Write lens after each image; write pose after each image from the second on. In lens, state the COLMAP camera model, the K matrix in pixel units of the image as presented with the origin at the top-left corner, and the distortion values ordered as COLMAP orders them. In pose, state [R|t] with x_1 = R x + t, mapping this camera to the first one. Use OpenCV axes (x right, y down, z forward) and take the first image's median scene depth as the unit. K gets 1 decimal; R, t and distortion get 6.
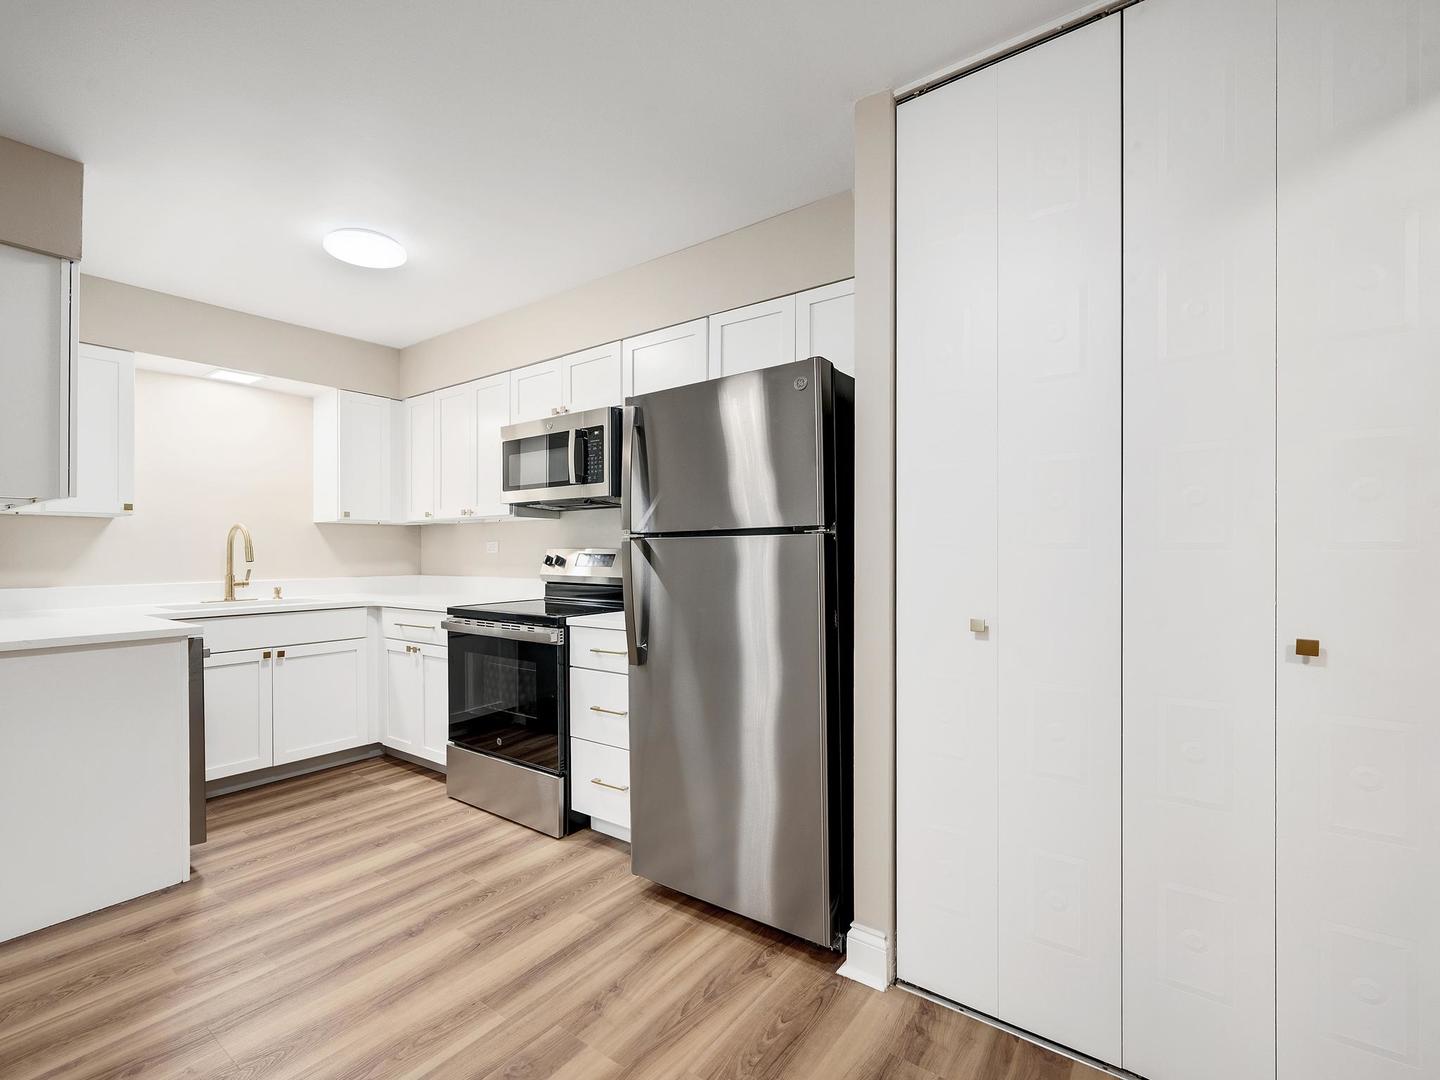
lens RADIAL K [[821.2, 0, 773.7], [0, 821.2, 552.1], [0, 0, 1]] dist [0.000852, -0.000172]
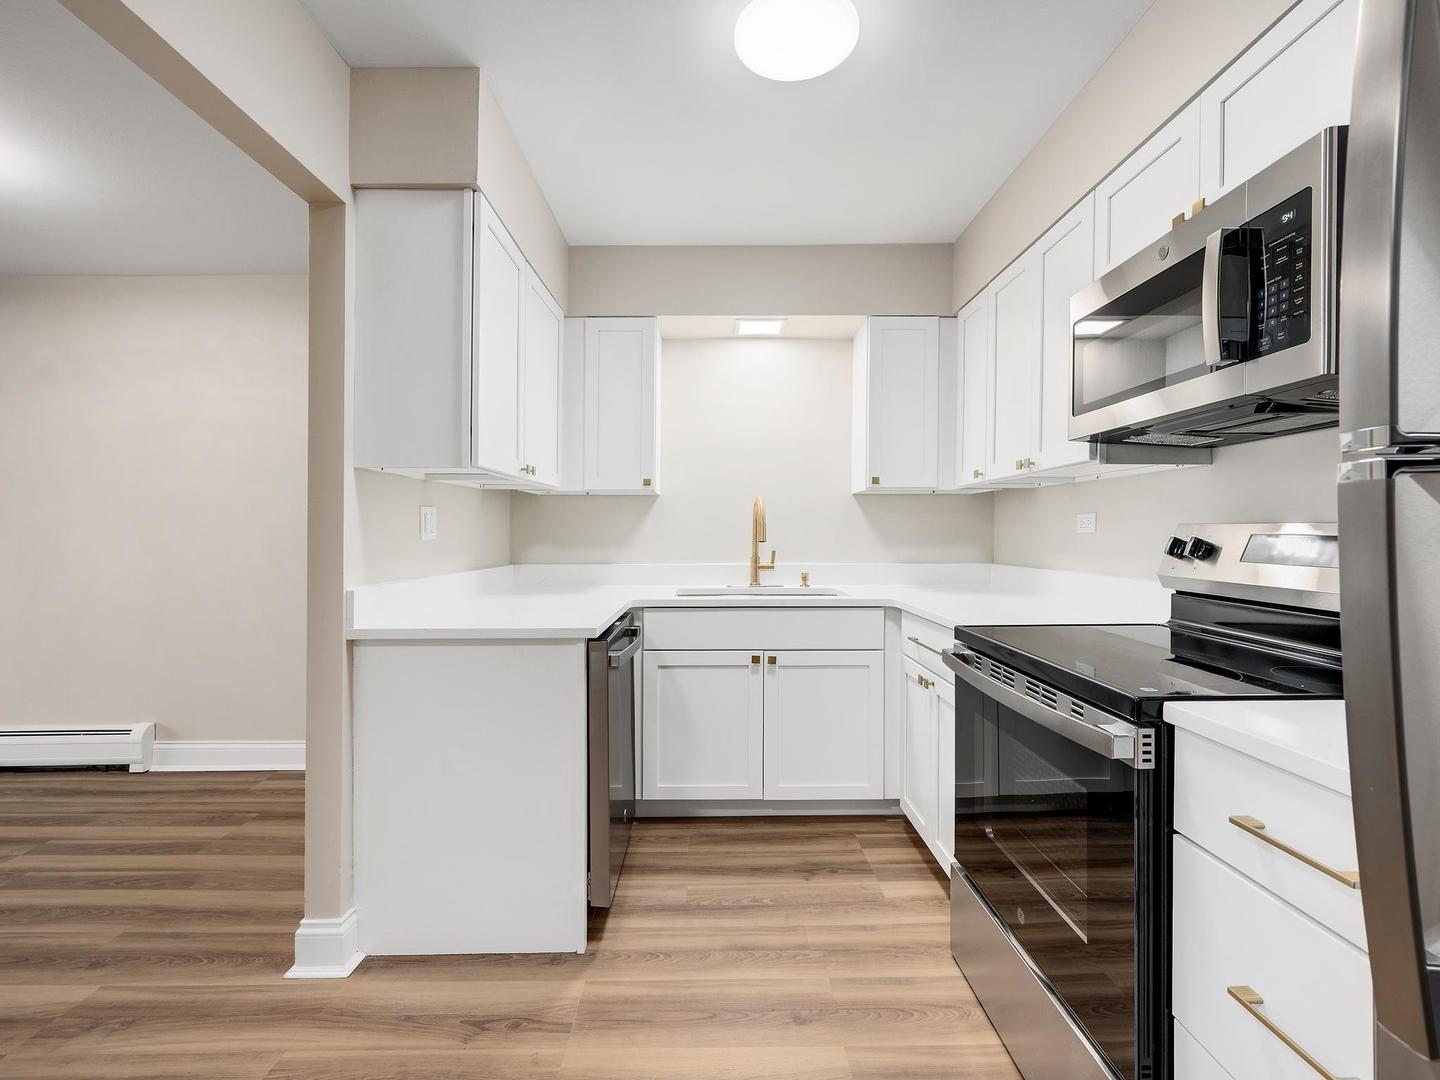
lens RADIAL K [[673.7, 0, 696.4], [0, 673.7, 538.7], [0, 0, 1]] dist [-0.000367, -0.000025]
pose [[0.538802, 0.011201, -0.842358, -0.094313], [-0.002826, 0.999930, 0.011489, 0.000853], [0.842427, -0.003810, 0.538796, 0.572541]]
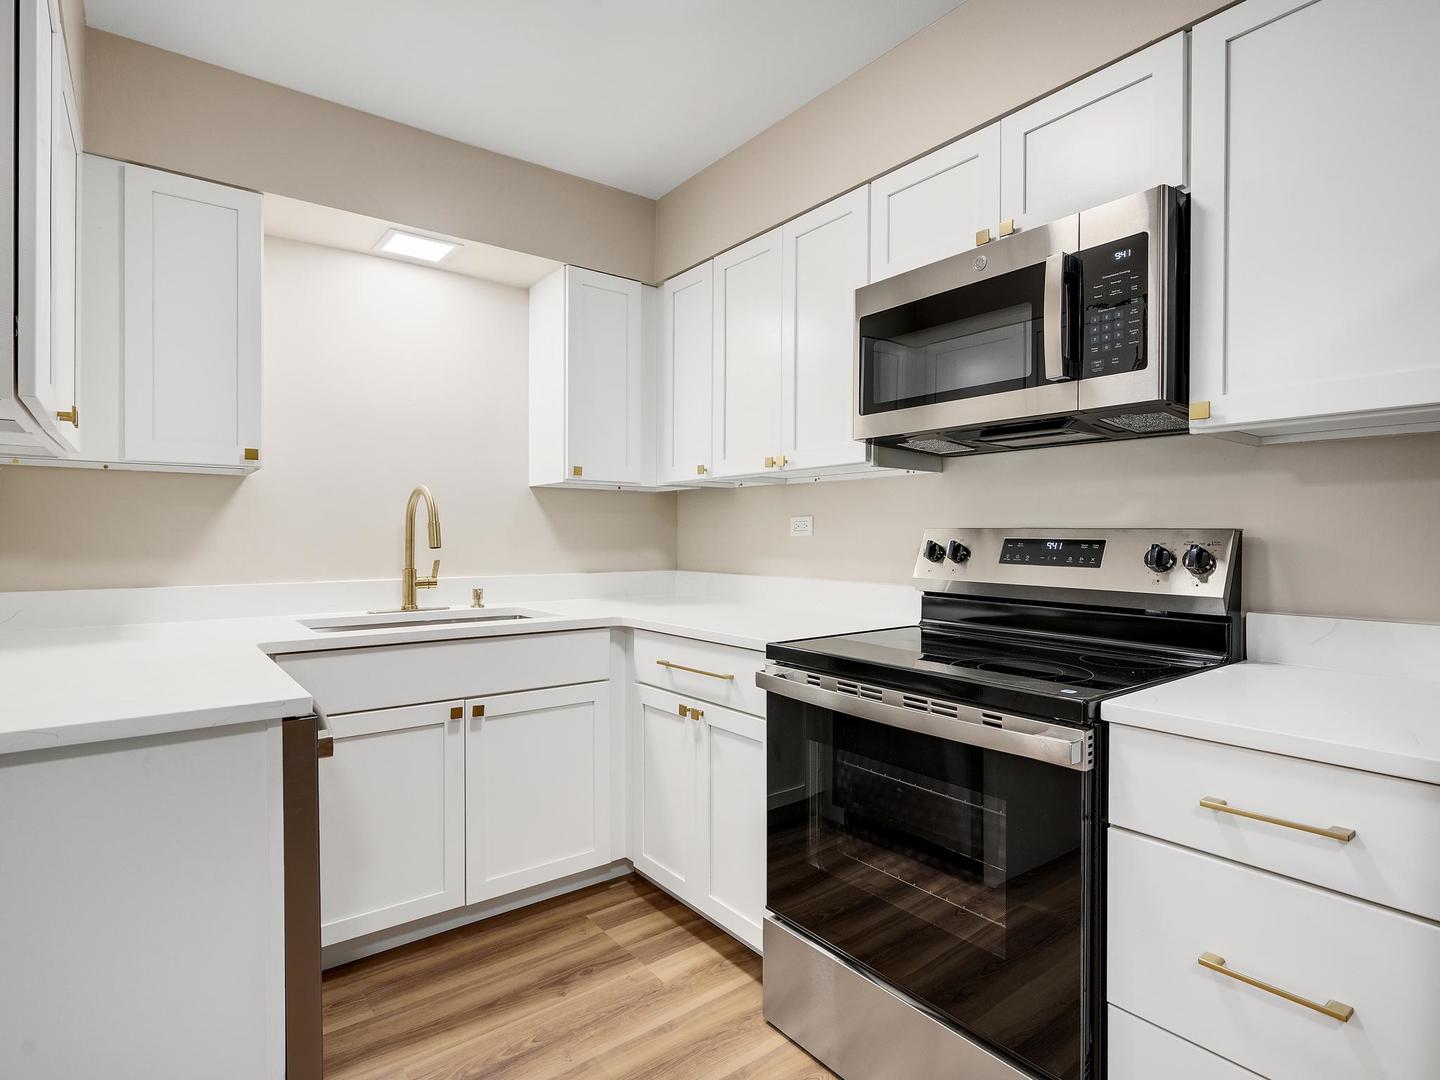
lens RADIAL K [[791.0, 0, 665.7], [0, 791.0, 549.3], [0, 0, 1]] dist [0.001513, 0.000273]
pose [[0.944199, 0.011717, -0.329167, -0.287330], [-0.006306, 0.999827, 0.017500, 0.001438], [0.329315, -0.014448, 0.944110, 0.507935]]
